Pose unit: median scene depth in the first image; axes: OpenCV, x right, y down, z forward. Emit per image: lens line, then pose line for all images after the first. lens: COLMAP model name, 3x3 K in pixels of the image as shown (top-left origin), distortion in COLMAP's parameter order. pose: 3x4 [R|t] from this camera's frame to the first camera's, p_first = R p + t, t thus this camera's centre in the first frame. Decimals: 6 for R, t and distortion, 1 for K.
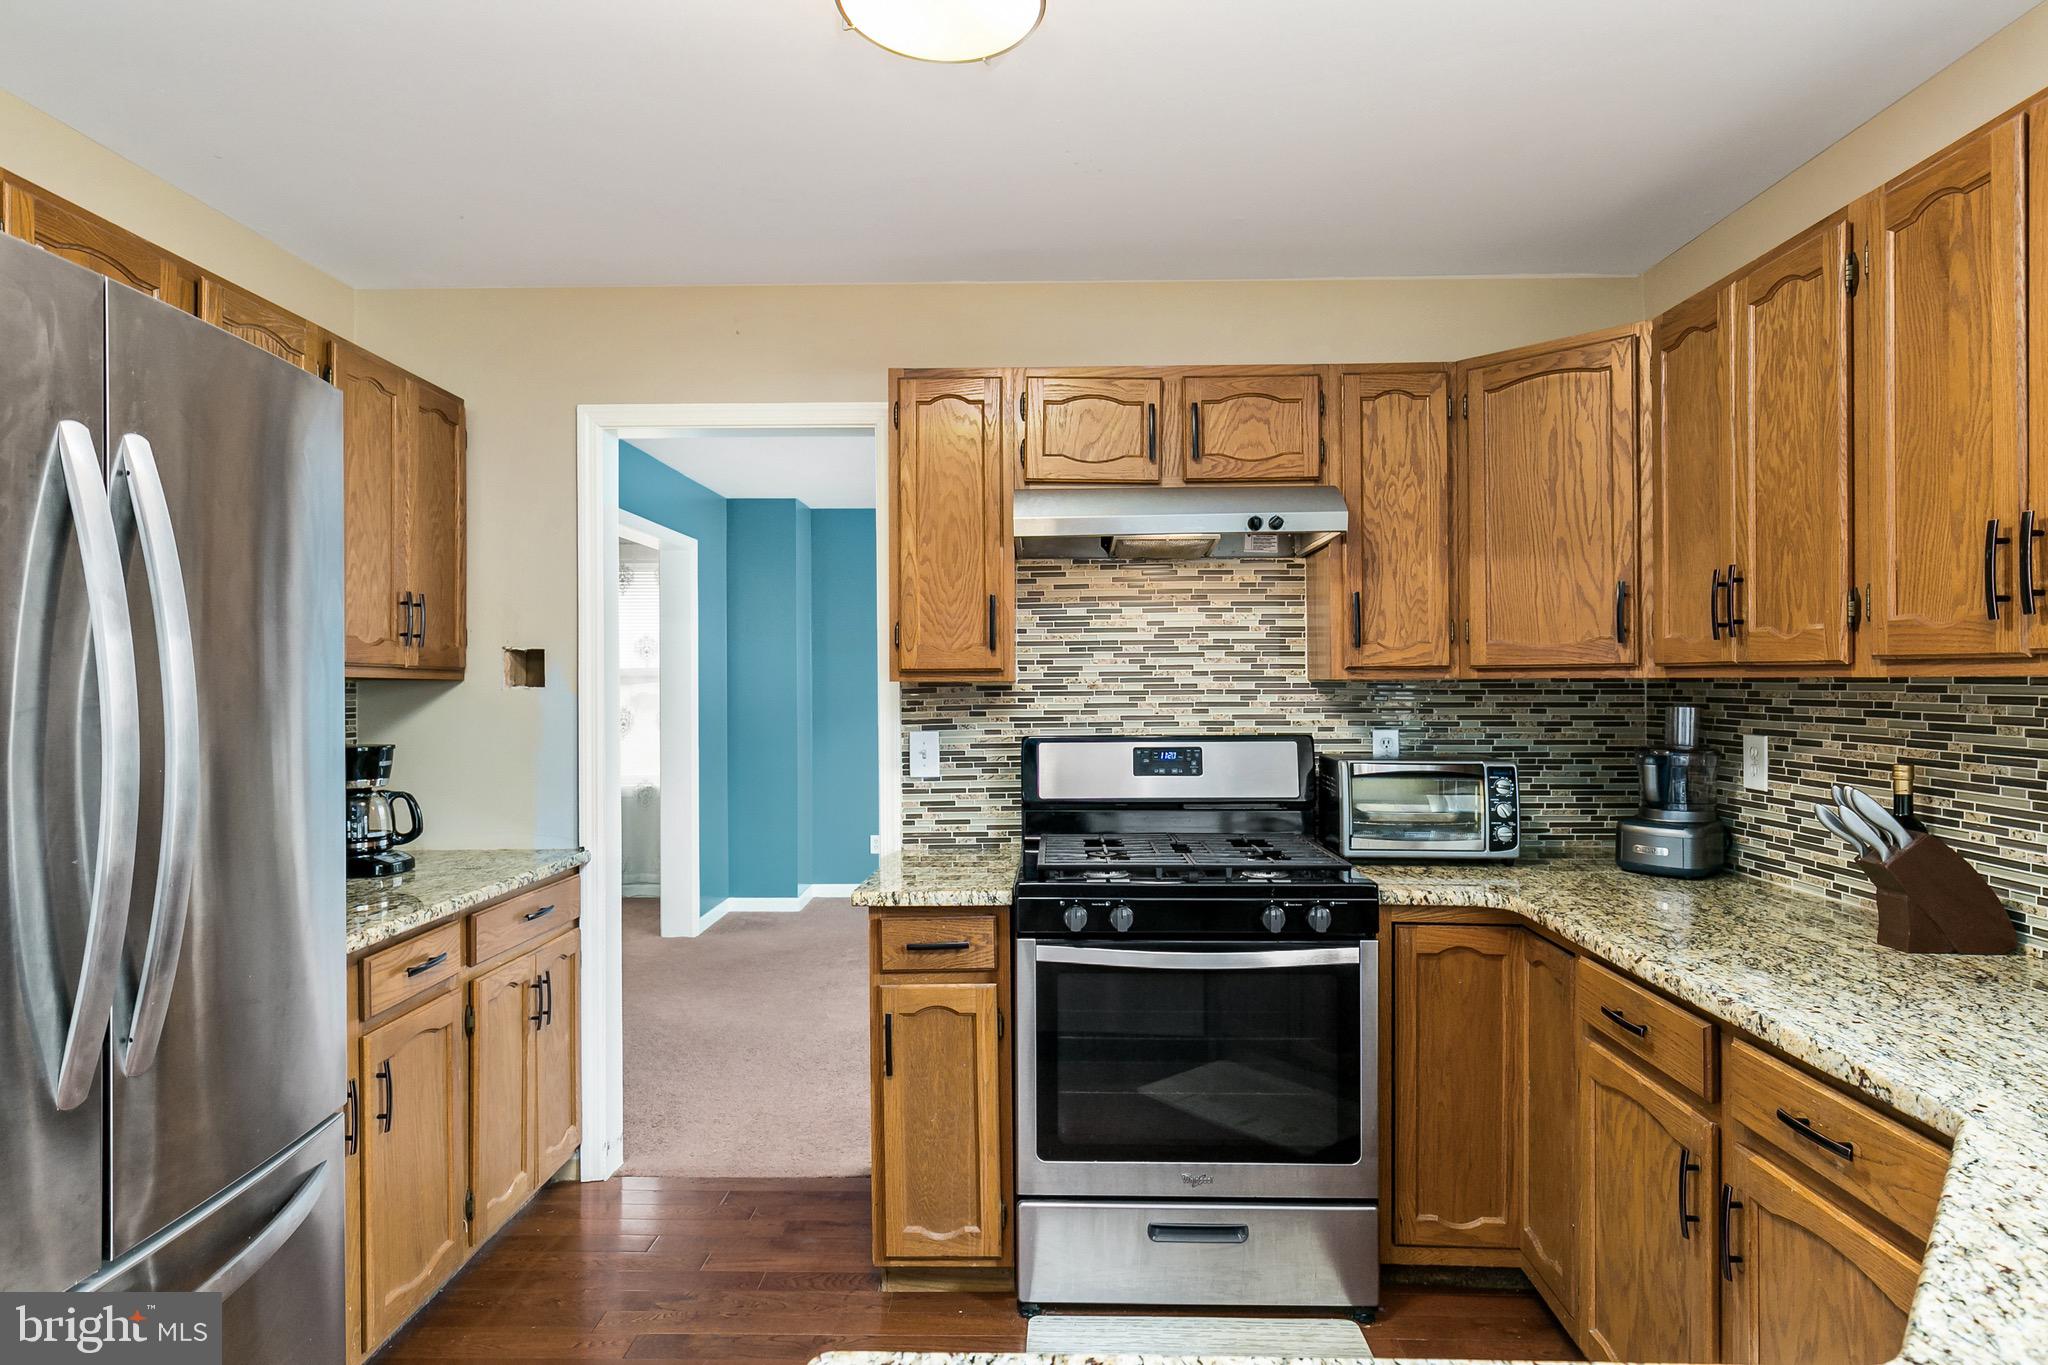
lens RADIAL K [[979.8, 0, 1012.6], [0, 979.8, 676.6], [0, 0, 1]] dist [0.003093, 0.000467]
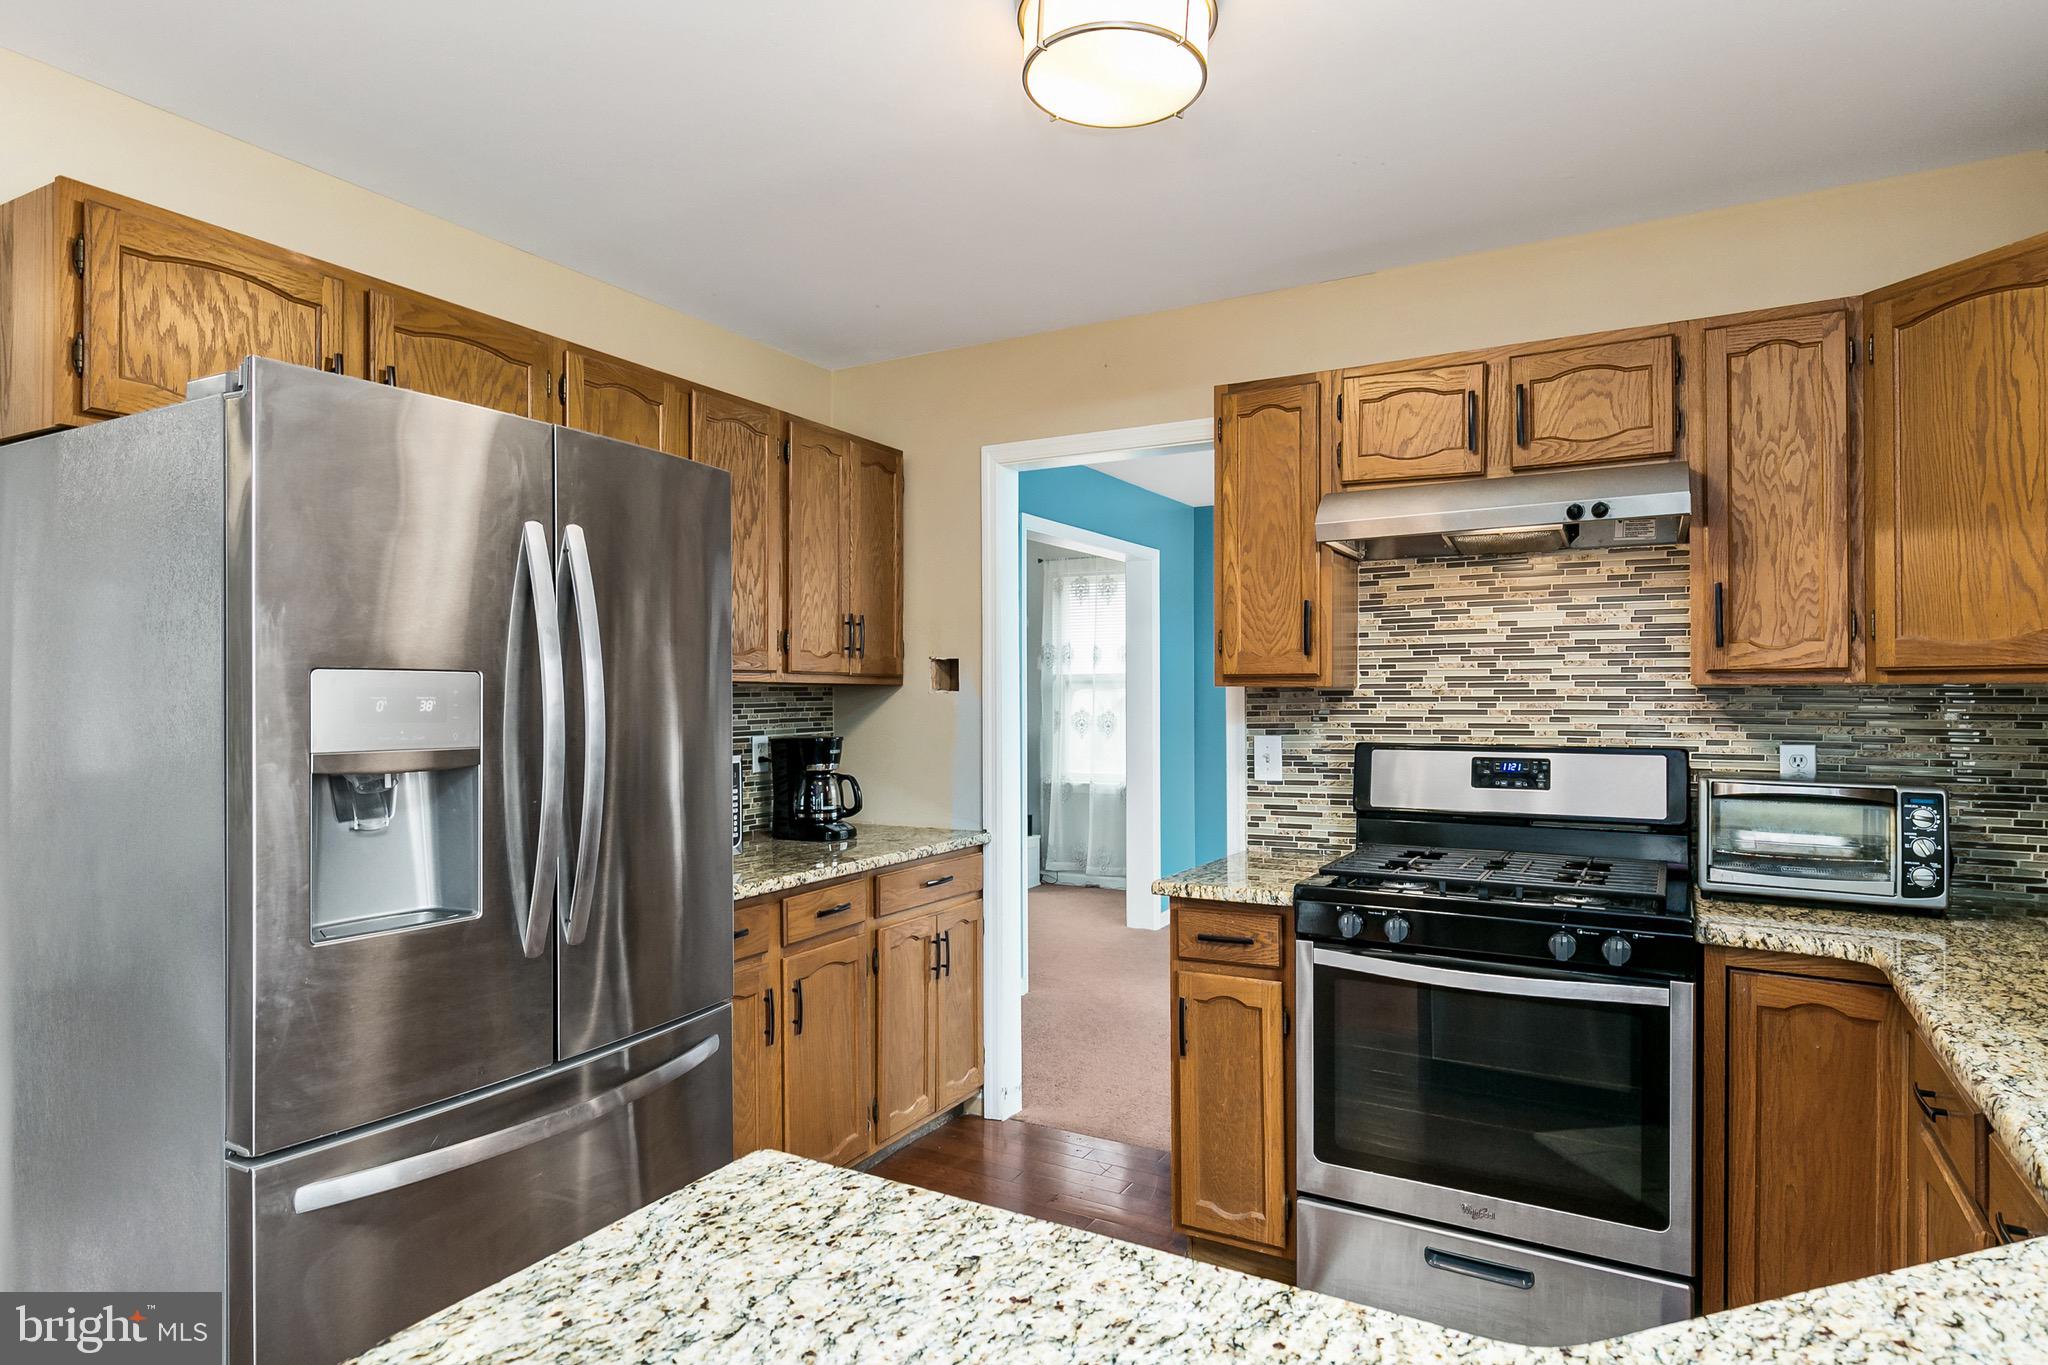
lens RADIAL K [[1037.0, 0, 1114.5], [0, 1037.0, 688.7], [0, 0, 1]] dist [0.002906, -0.001395]
pose [[0.905802, 0.001349, -0.423700, 0.260931], [0.002272, 0.999965, 0.008041, -0.002089], [0.423696, -0.008246, 0.905767, -0.048433]]
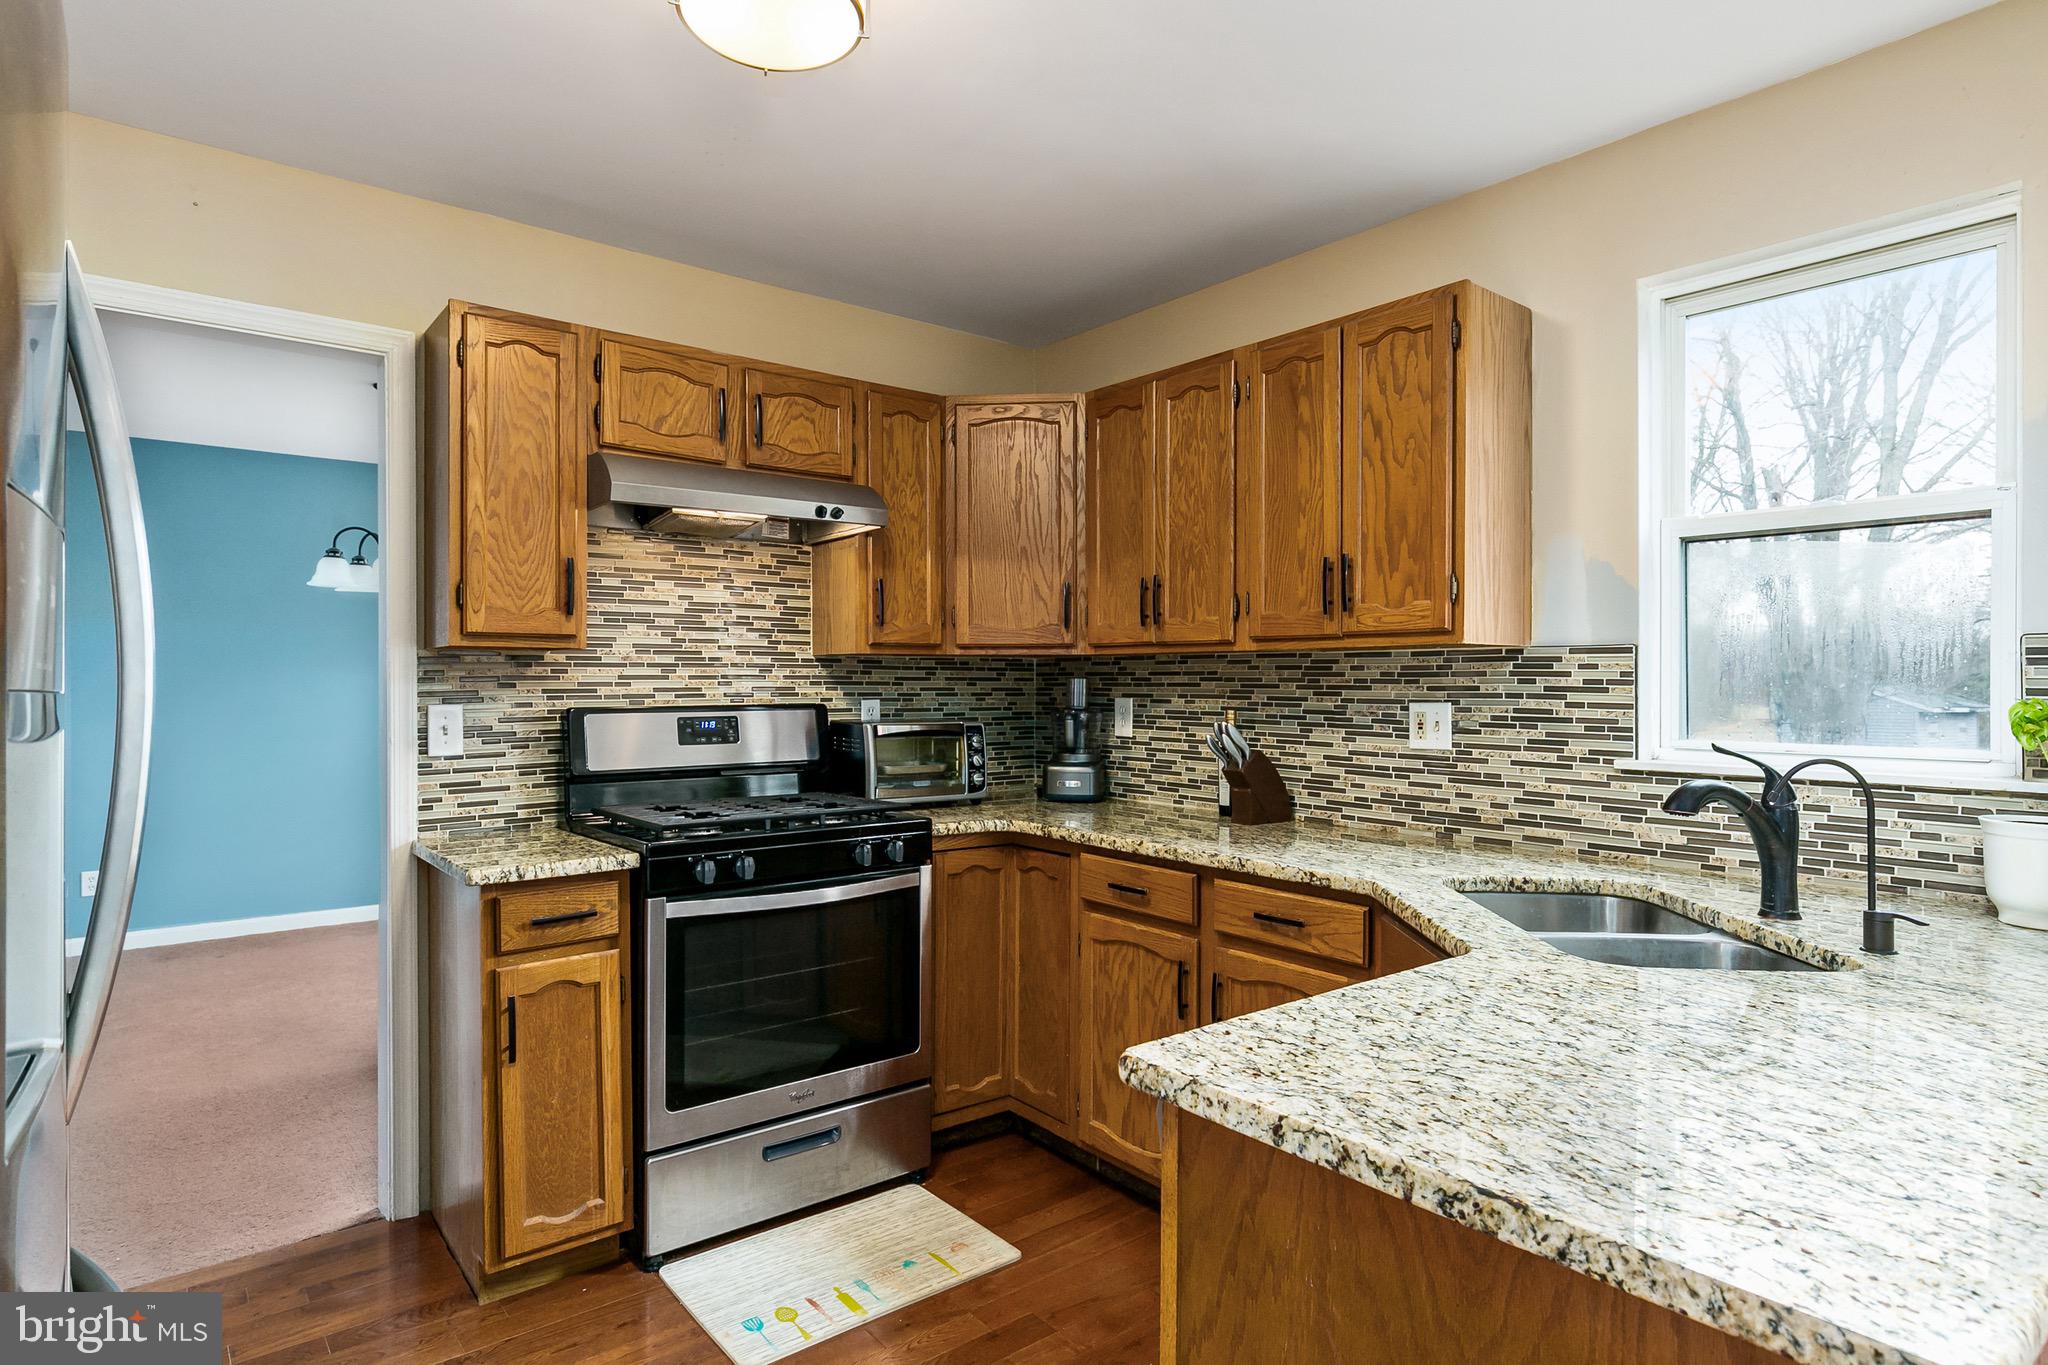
lens RADIAL K [[1062.1, 0, 888.4], [0, 1062.1, 672.8], [0, 0, 1]] dist [0.008797, -0.006901]
pose [[0.807615, 0.010136, 0.589623, -0.395331], [-0.008658, 0.999948, -0.005329, 0.033007], [-0.589646, -0.000801, 0.807661, -0.030079]]
